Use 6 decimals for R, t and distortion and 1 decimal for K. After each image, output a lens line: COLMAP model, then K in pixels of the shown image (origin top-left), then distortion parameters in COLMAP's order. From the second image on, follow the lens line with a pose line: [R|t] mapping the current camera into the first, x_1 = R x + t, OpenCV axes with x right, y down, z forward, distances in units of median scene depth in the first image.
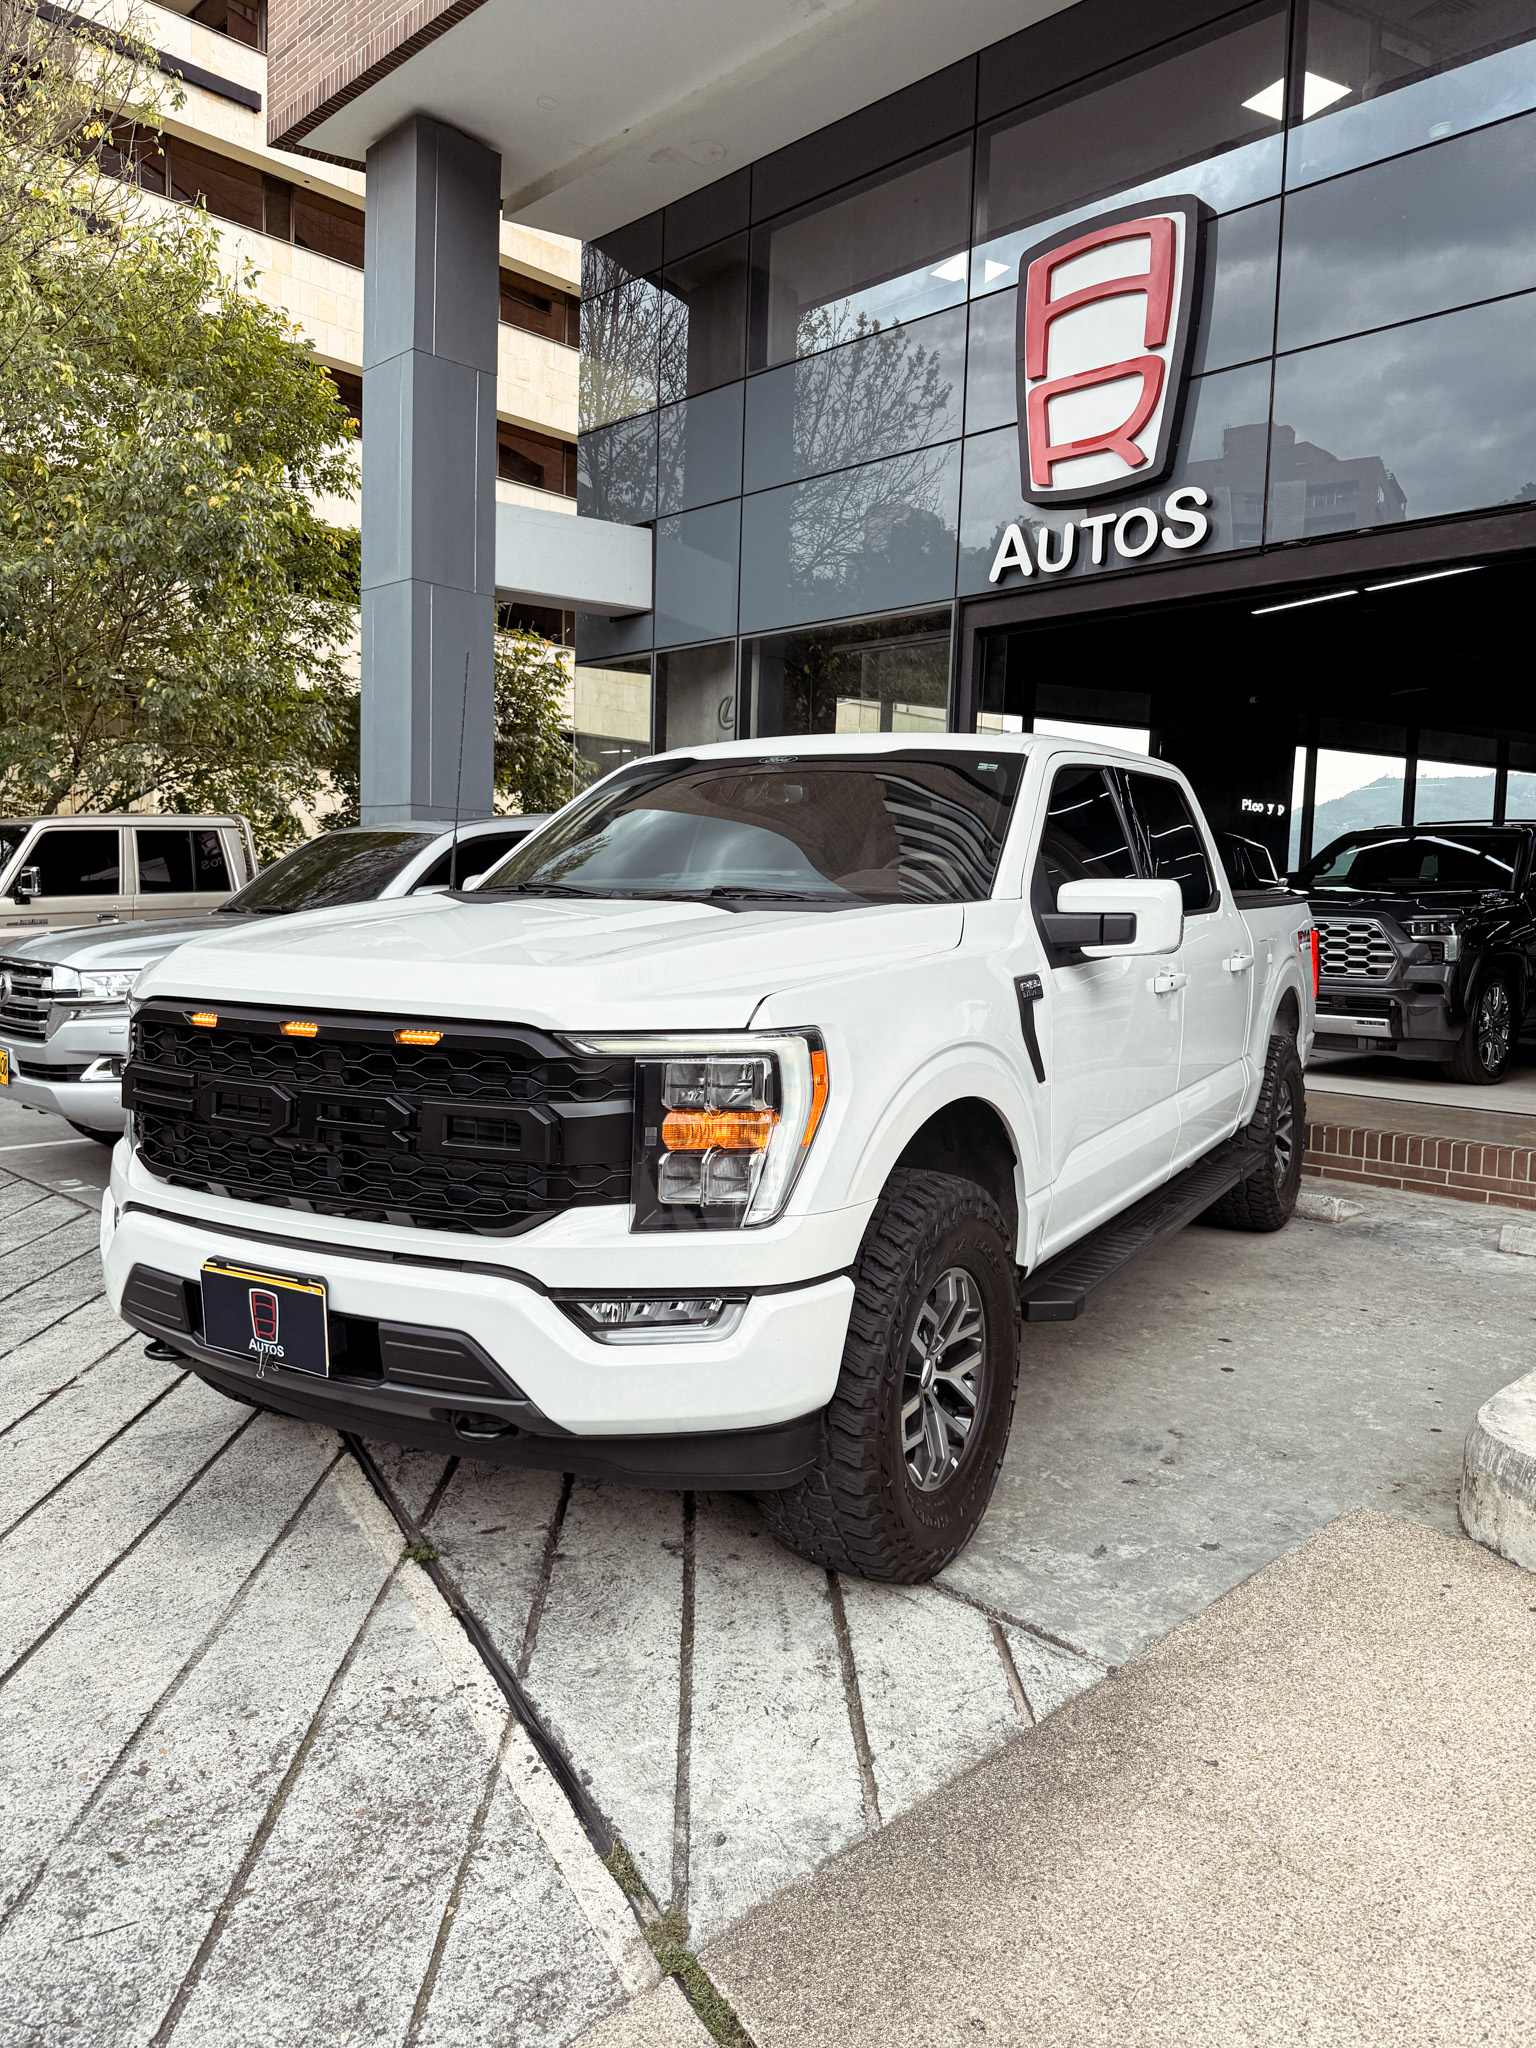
lens RADIAL K [[1450.0, 0, 768.0], [0, 1450.0, 1024.0], [0, 0, 1]] dist [0.027791, -0.041637]
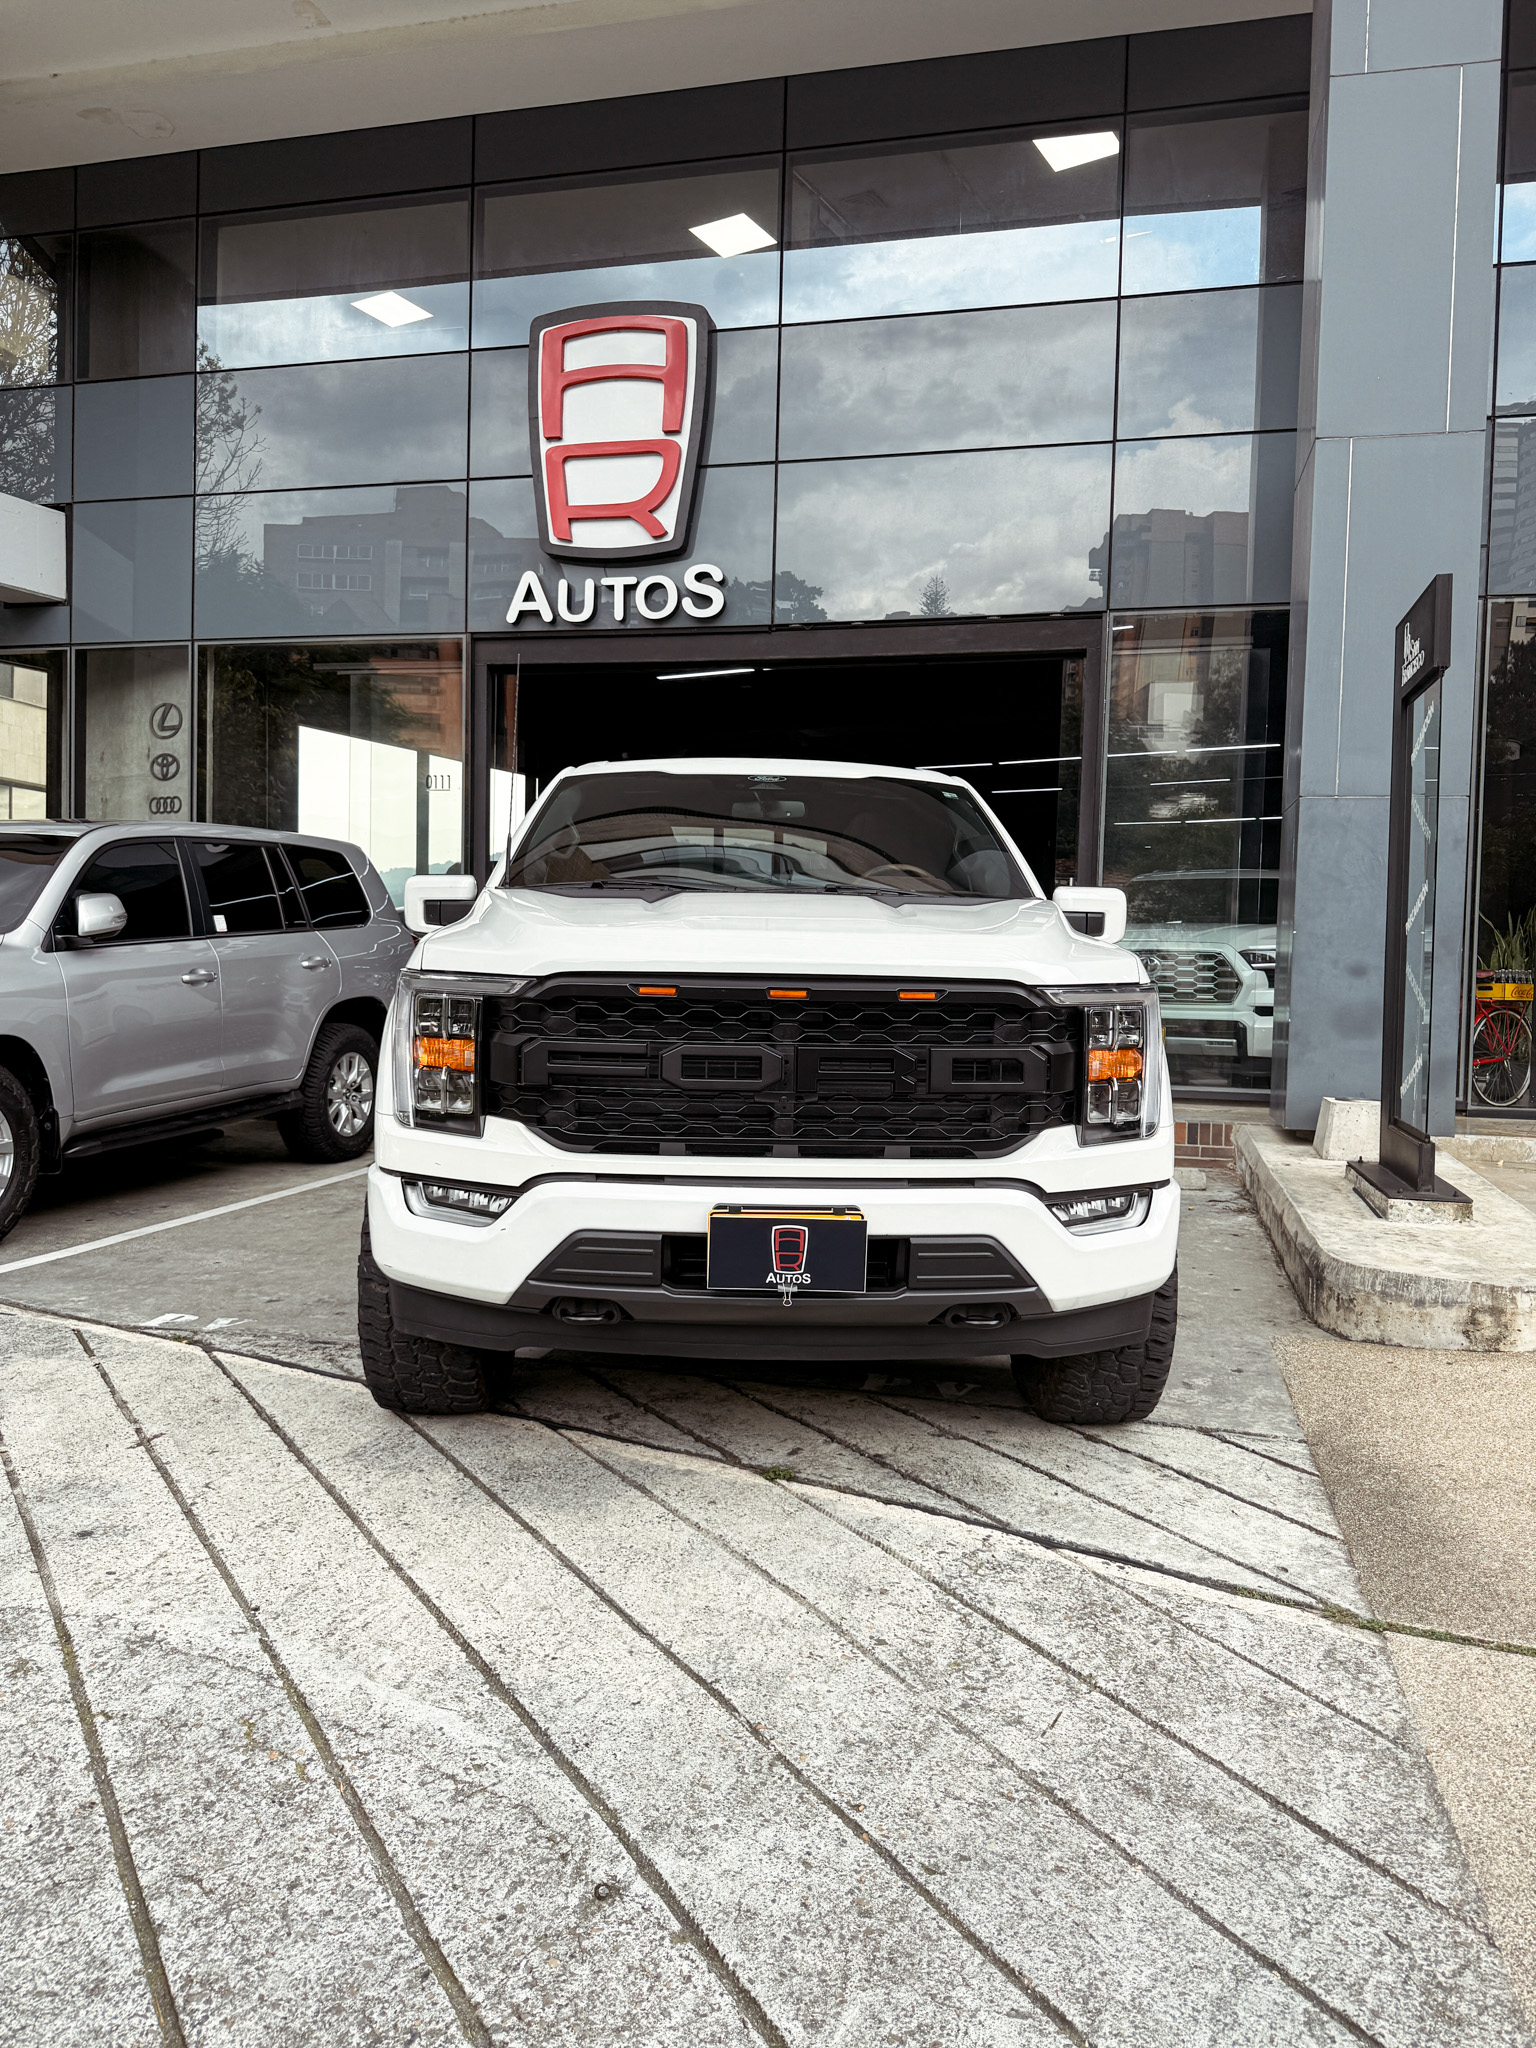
lens RADIAL K [[1438.5, 0, 768.0], [0, 1438.5, 1024.0], [0, 0, 1]] dist [0.171108, -0.336500]
pose [[0.848061, -0.025310, 0.529294, -0.708147], [0.040912, 0.999005, -0.017779, 0.034784], [-0.528317, 0.036732, 0.848252, 0.044433]]
